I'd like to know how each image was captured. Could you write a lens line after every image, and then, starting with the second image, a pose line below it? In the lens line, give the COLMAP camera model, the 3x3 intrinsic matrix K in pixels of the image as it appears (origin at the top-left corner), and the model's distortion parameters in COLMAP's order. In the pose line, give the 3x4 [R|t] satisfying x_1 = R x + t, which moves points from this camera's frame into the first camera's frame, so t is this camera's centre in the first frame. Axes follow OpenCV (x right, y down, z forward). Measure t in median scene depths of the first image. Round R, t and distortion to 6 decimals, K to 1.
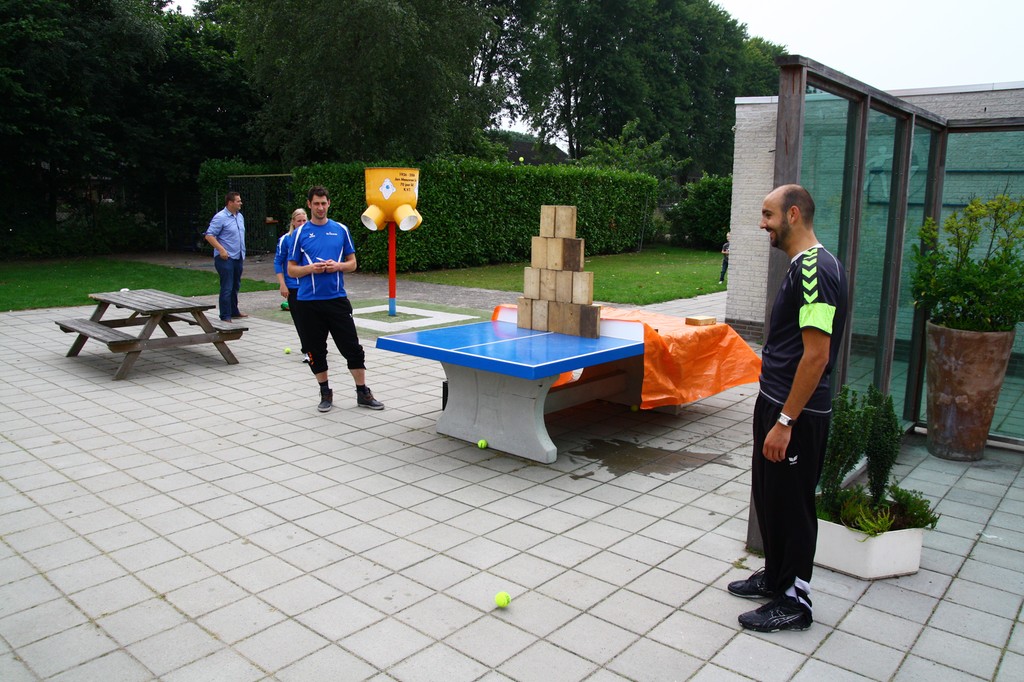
lens RADIAL K [[803.0, 0, 513.9], [0, 803.0, 340.3], [0, 0, 1]] dist [-0.076416, -0.003854]
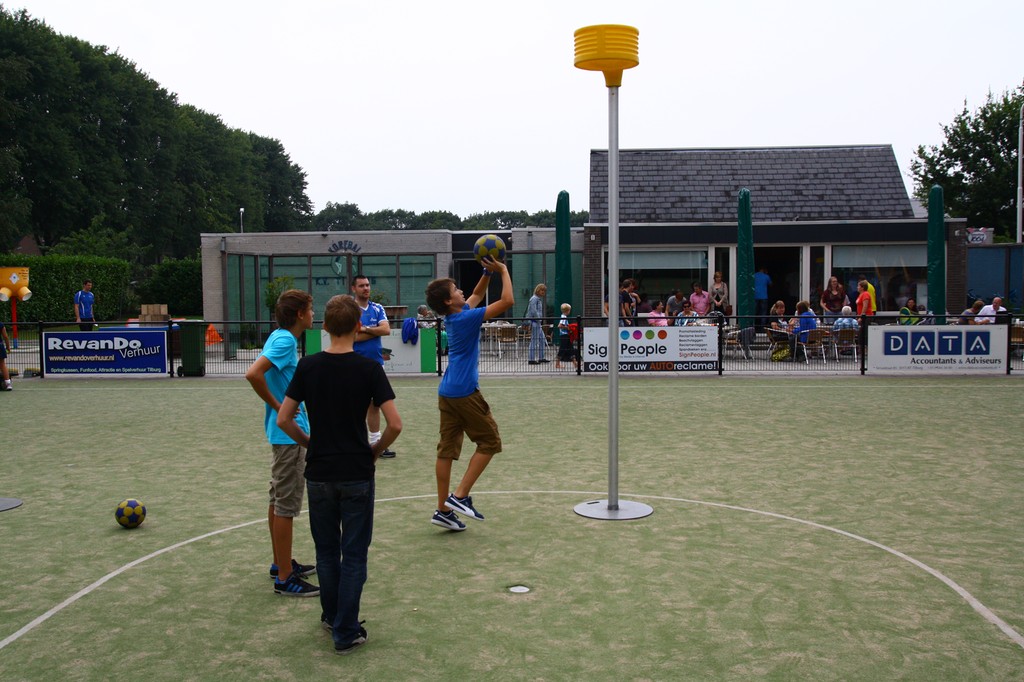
lens RADIAL K [[958.1, 0, 513.1], [0, 958.1, 339.7], [0, 0, 1]] dist [-0.030724, 0.000000]
pose [[0.820140, -0.064077, 0.568563, -0.064249], [0.123150, 0.990188, -0.066048, 0.032522], [-0.558752, 0.124187, 0.819984, -0.195179]]
